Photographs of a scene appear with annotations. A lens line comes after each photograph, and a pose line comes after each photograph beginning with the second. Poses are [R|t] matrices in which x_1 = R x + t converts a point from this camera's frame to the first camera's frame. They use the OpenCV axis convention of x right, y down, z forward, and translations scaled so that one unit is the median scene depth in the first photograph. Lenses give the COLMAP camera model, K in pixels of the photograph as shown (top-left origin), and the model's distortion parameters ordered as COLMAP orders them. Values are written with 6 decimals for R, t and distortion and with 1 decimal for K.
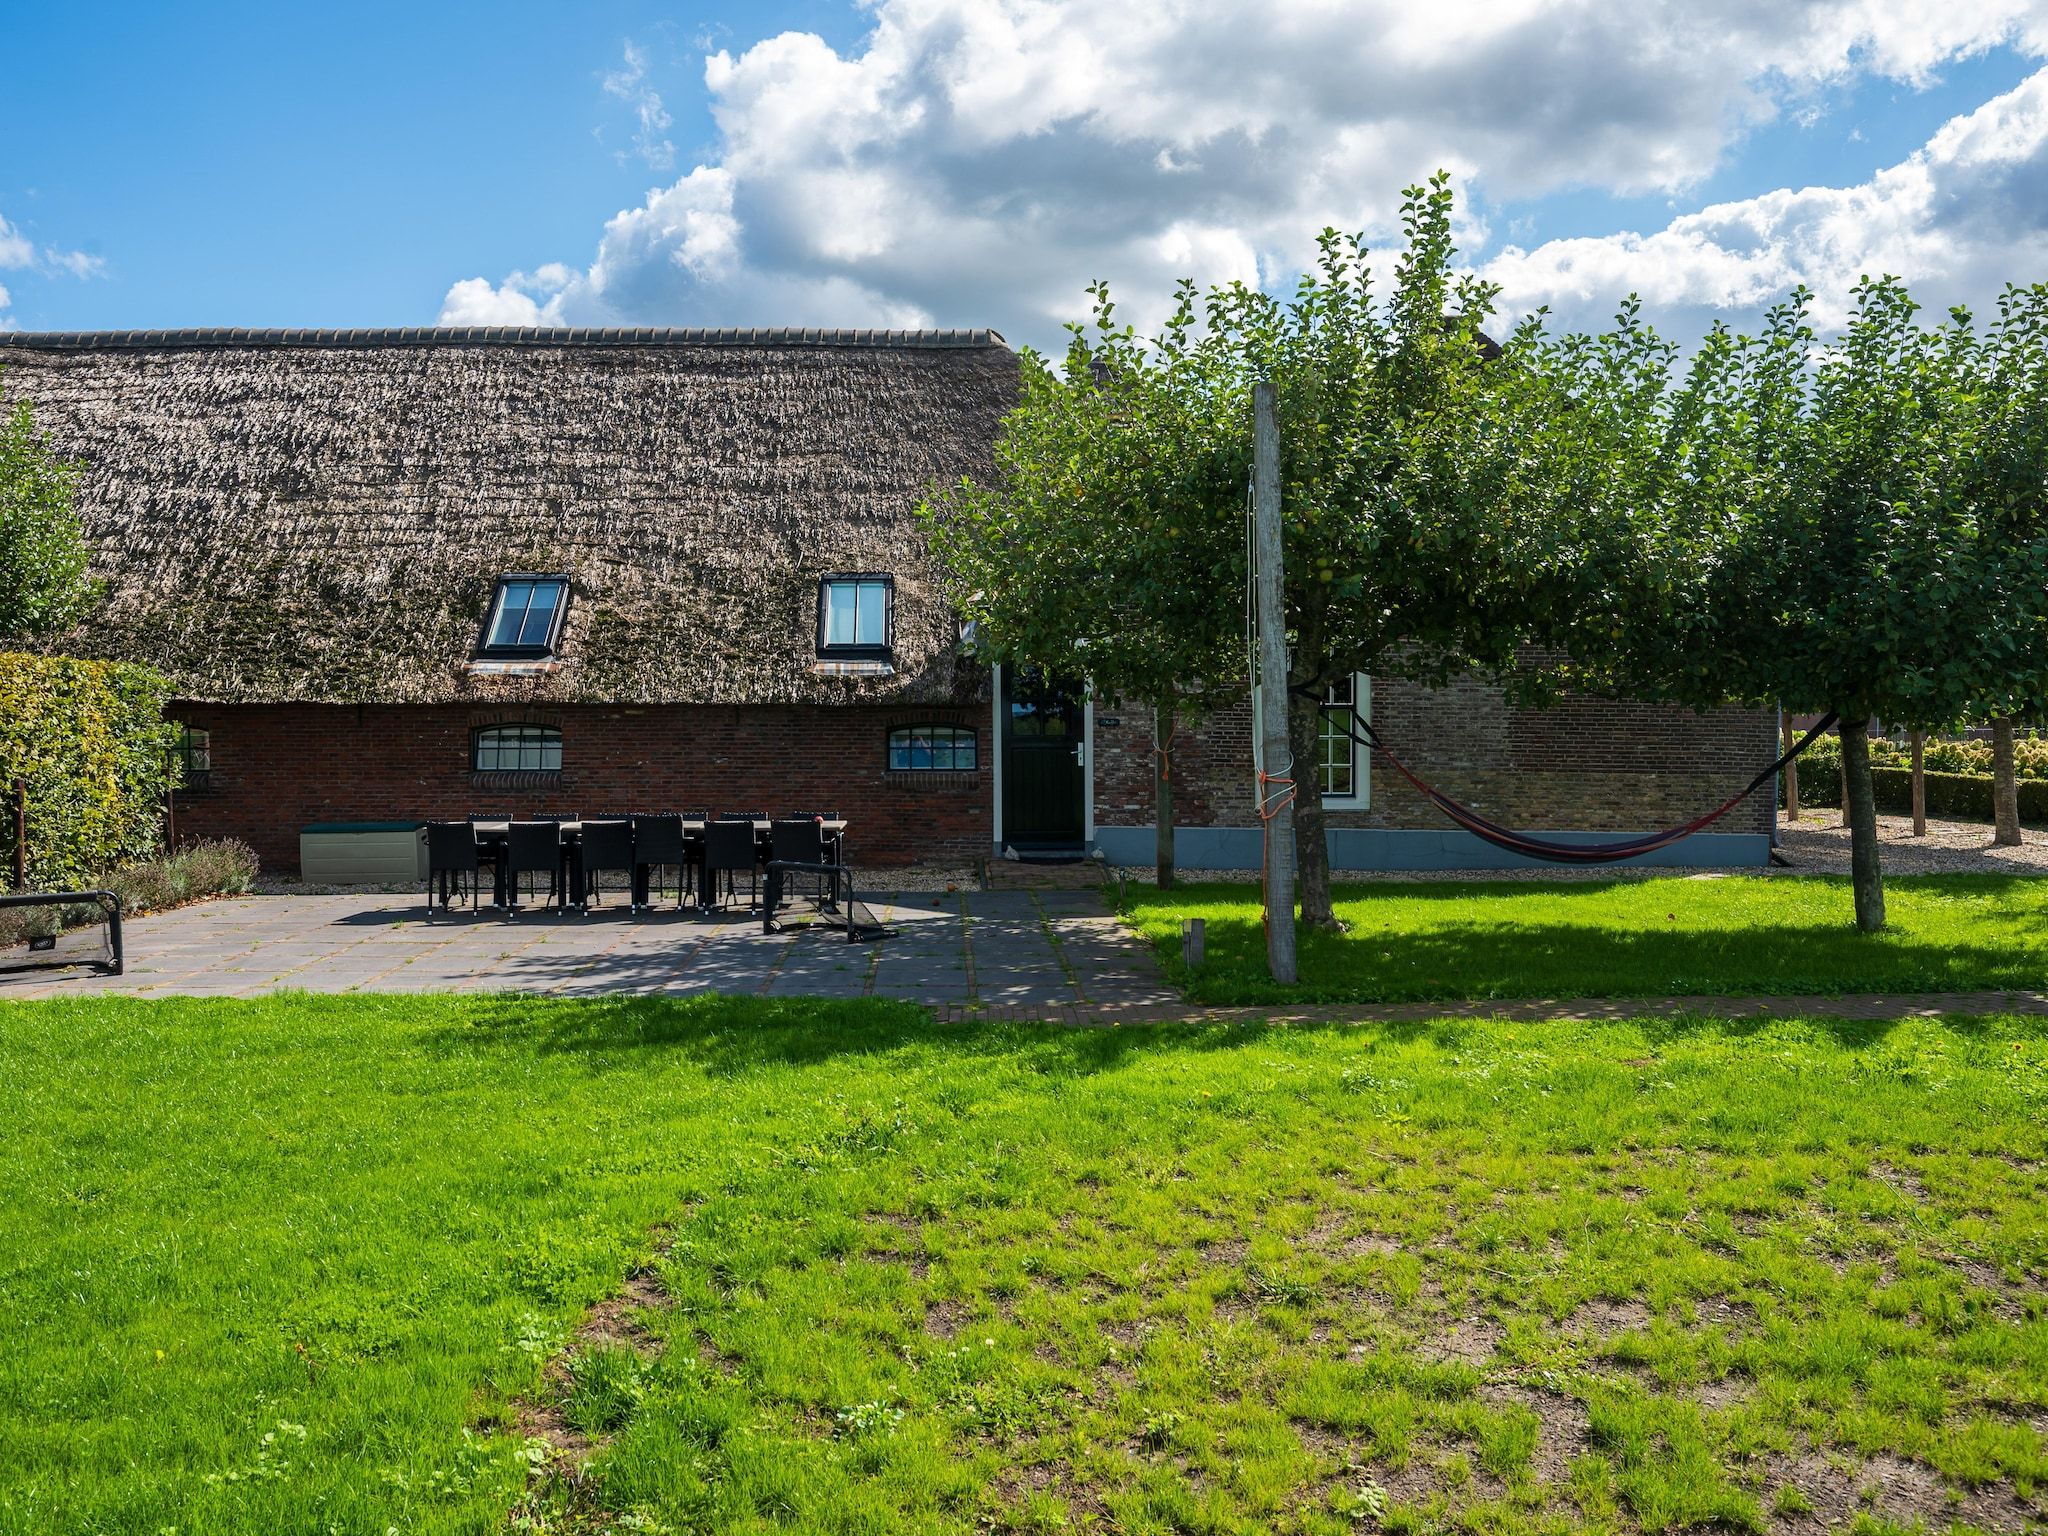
lens RADIAL K [[1761.2, 0, 908.0], [0, 1761.2, 772.1], [0, 0, 1]] dist [-0.005280, 0.004371]
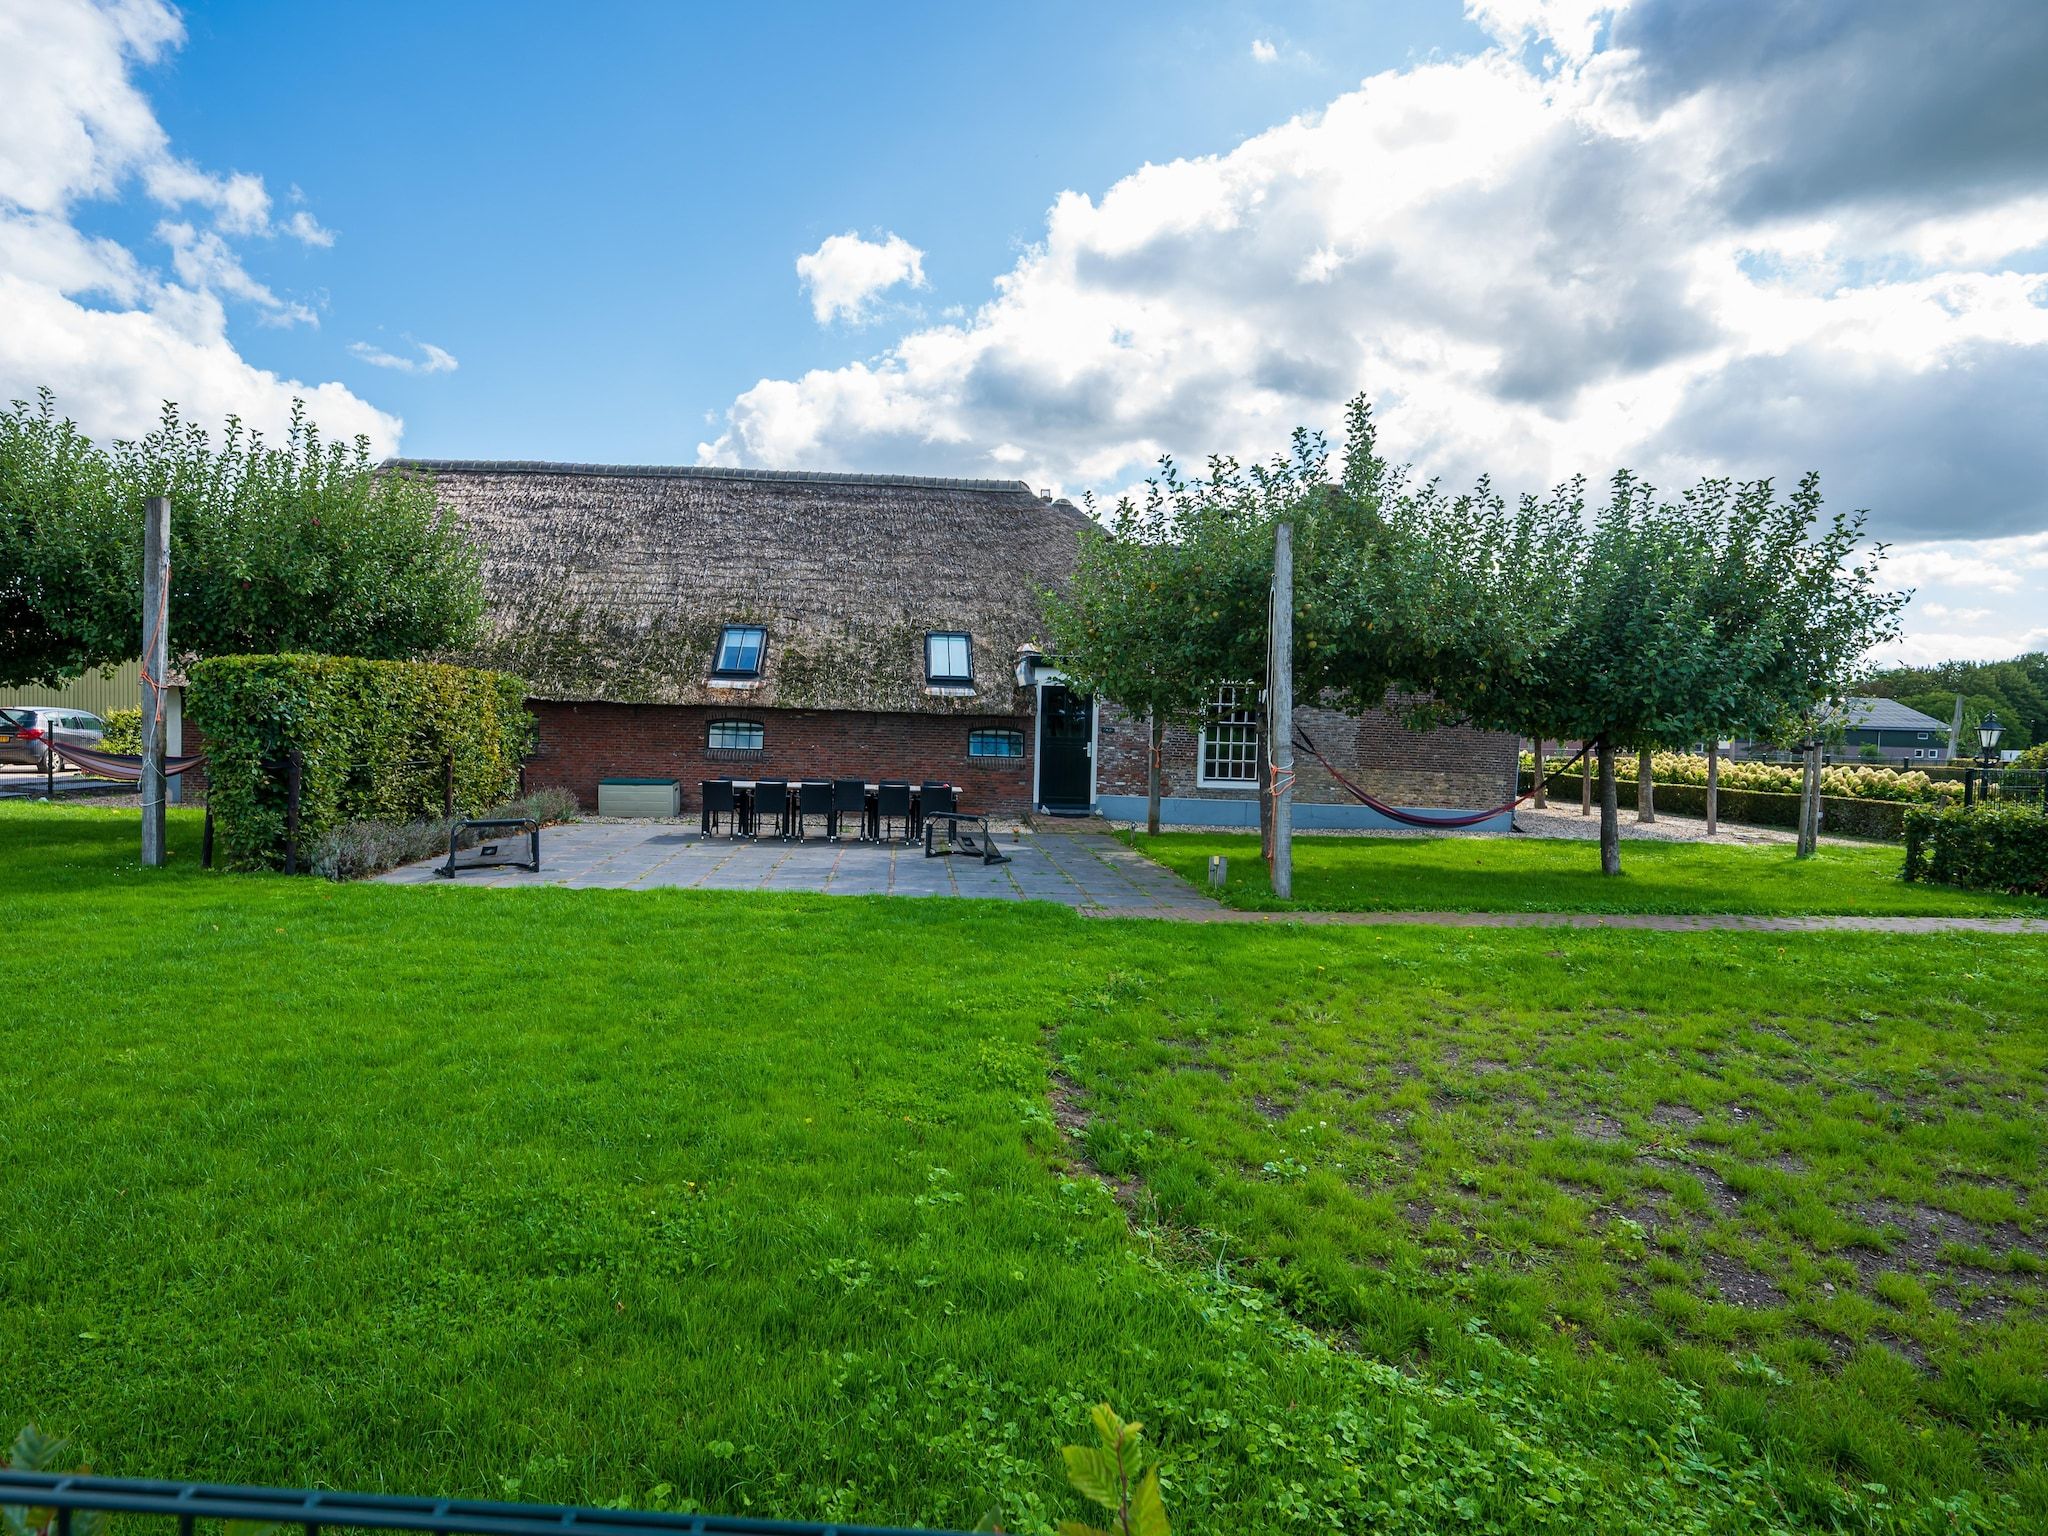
lens RADIAL K [[1105.5, 0, 914.2], [0, 1105.5, 769.0], [0, 0, 1]] dist [-0.005160, 0.000586]
pose [[0.999144, 0.030184, 0.028297, -0.091256], [-0.030558, 0.999450, 0.012852, -0.000437], [-0.027894, -0.013705, 0.999517, 0.001534]]
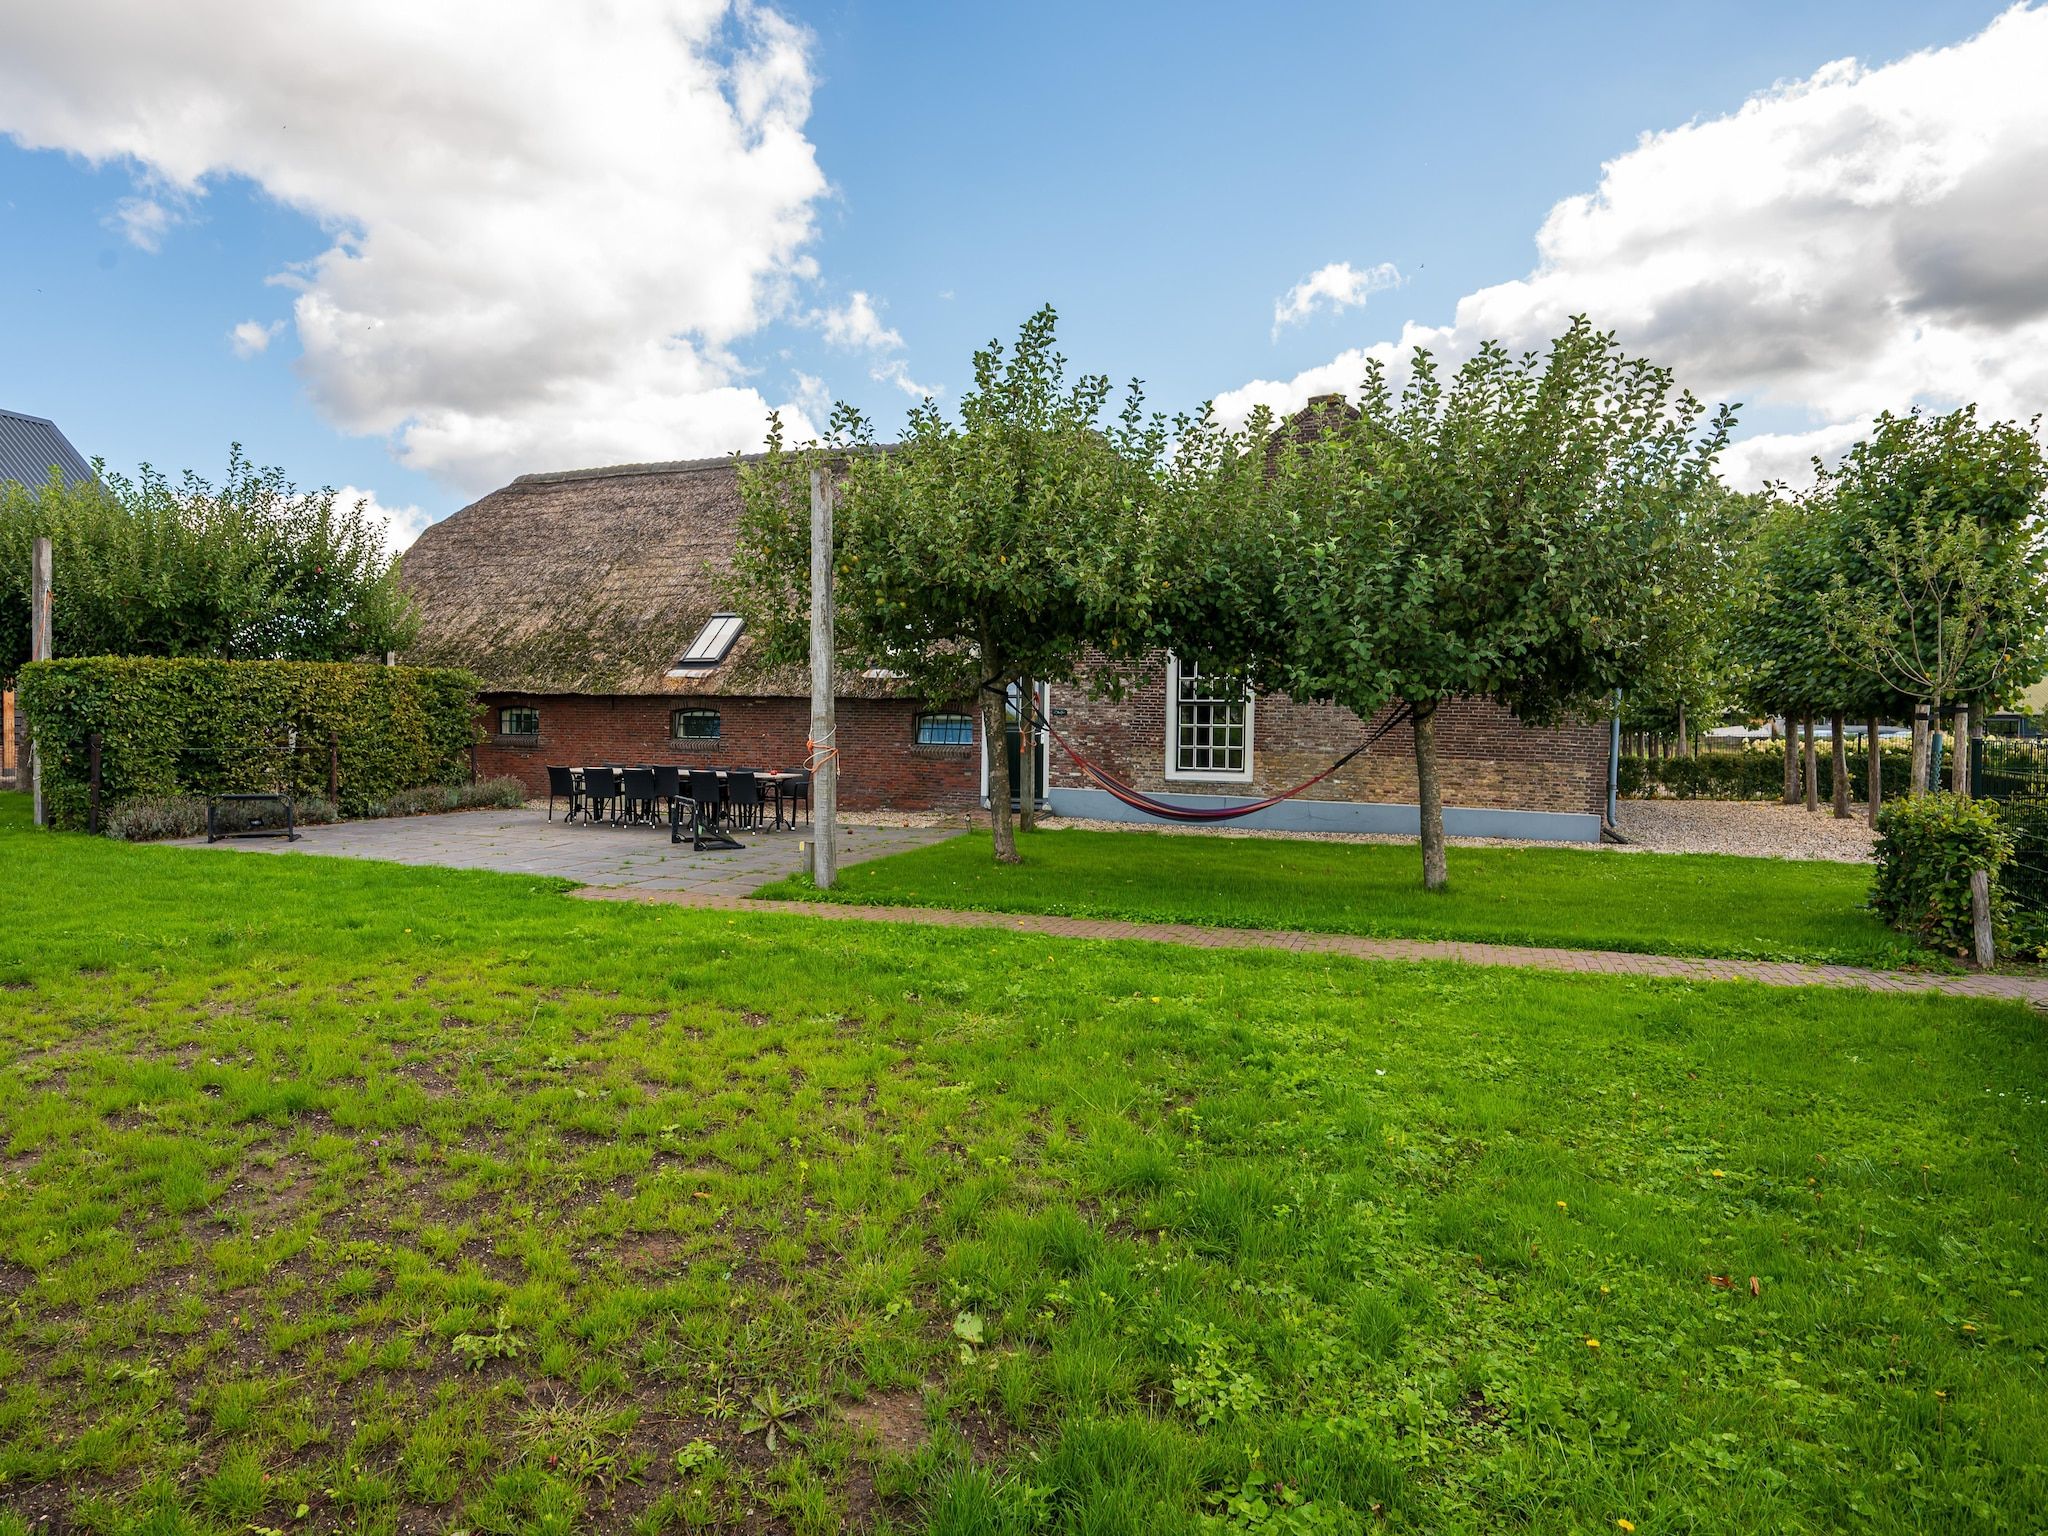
lens RADIAL K [[1252.2, 0, 909.4], [0, 1252.2, 776.2], [0, 0, 1]] dist [-0.000145, -0.000833]
pose [[0.918116, 0.032822, -0.394950, 0.404179], [-0.025676, 0.999397, 0.023368, 0.001937], [0.395479, -0.011314, 0.918405, 0.053805]]
